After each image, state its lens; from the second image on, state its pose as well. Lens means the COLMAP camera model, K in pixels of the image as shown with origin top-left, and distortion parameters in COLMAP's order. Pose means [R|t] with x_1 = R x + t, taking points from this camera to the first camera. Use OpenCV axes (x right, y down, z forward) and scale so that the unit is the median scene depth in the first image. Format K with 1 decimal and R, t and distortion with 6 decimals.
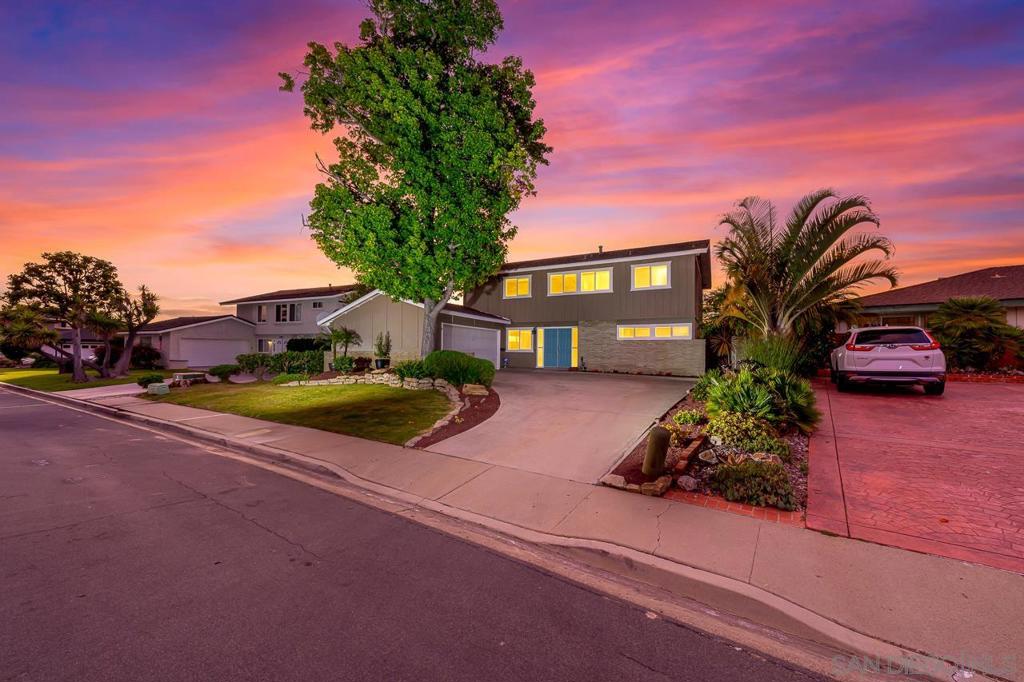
lens RADIAL K [[337.4, 0, 528.6], [0, 337.4, 348.4], [0, 0, 1]] dist [0.010626, -0.000001]
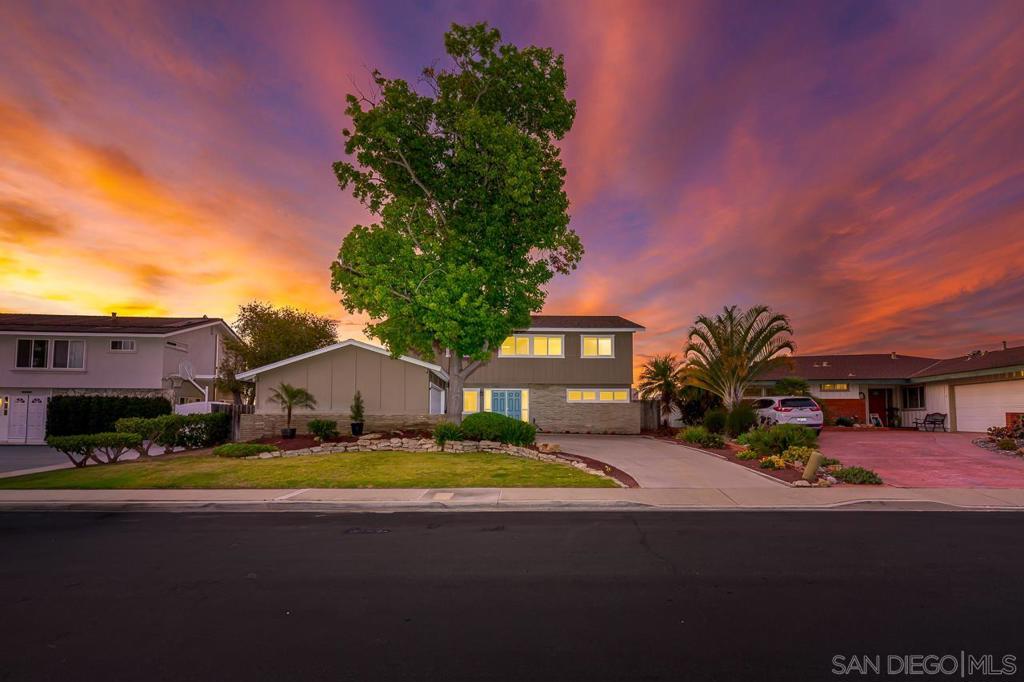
lens RADIAL K [[387.5, 0, 511.6], [0, 387.5, 410.7], [0, 0, 1]] dist [0.015092, 0.000016]
pose [[0.900636, -0.000590, 0.434575, -0.431502], [0.000742, 1.000000, -0.000180, 0.001099], [-0.434575, 0.000485, 0.900636, -0.040709]]
